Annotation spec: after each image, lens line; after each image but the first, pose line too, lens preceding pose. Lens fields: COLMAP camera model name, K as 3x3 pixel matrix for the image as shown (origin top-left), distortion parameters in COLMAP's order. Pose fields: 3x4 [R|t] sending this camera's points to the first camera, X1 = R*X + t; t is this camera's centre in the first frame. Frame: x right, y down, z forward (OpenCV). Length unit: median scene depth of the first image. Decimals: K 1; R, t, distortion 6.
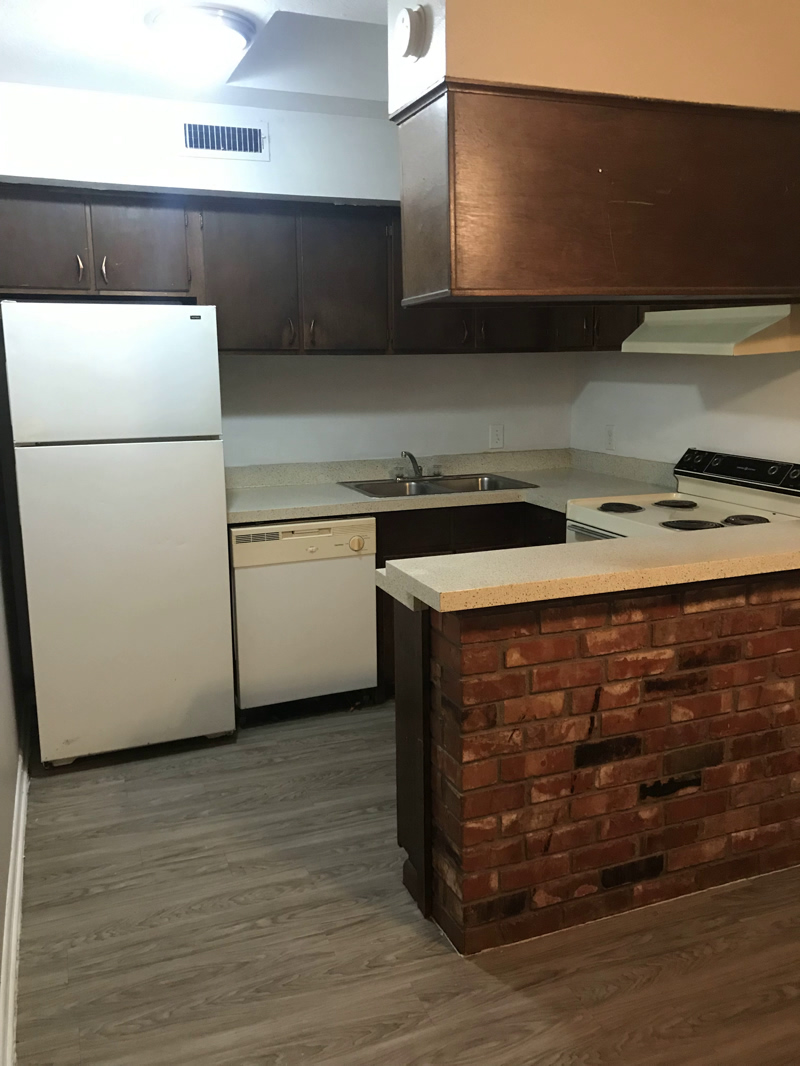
lens RADIAL K [[874.2, 0, 392.0], [0, 874.2, 523.0], [0, 0, 1]] dist [0.039171, -0.042335]
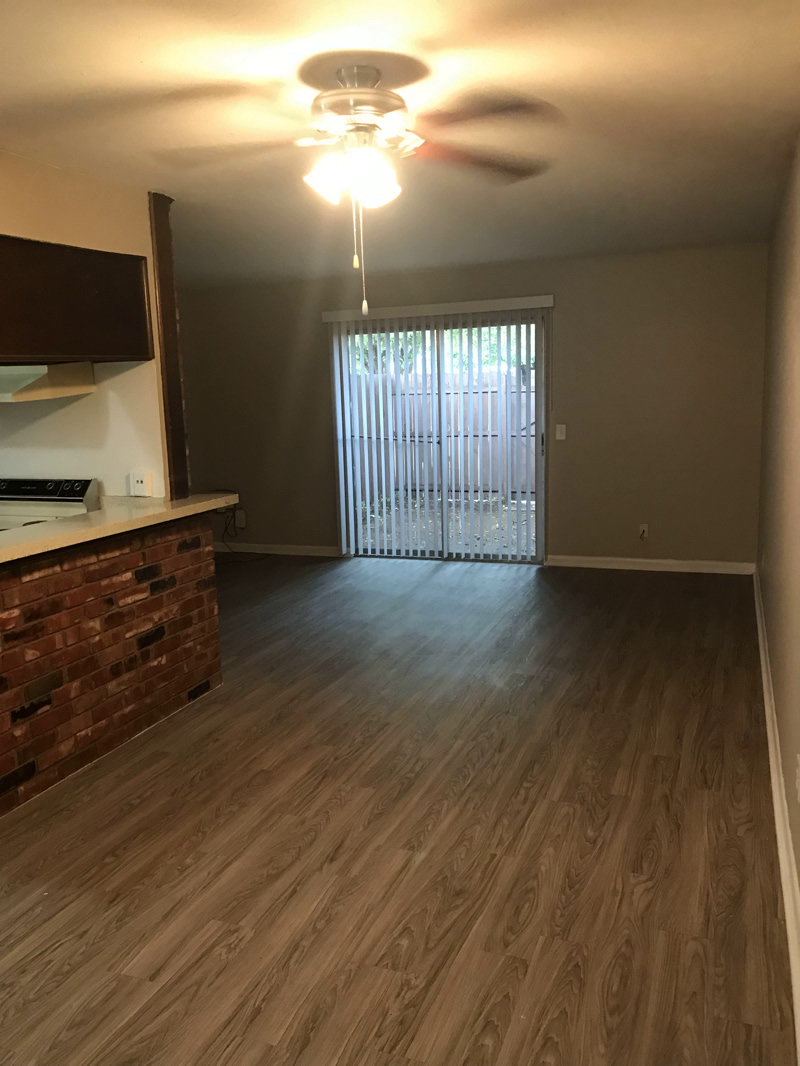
lens RADIAL K [[874.2, 0, 394.9], [0, 874.2, 536.4], [0, 0, 1]] dist [0.039171, -0.042335]
pose [[0.670039, -0.134732, 0.729997, -0.277478], [0.163496, 0.986028, 0.031919, 0.079371], [-0.724098, 0.097964, 0.682705, -0.394005]]
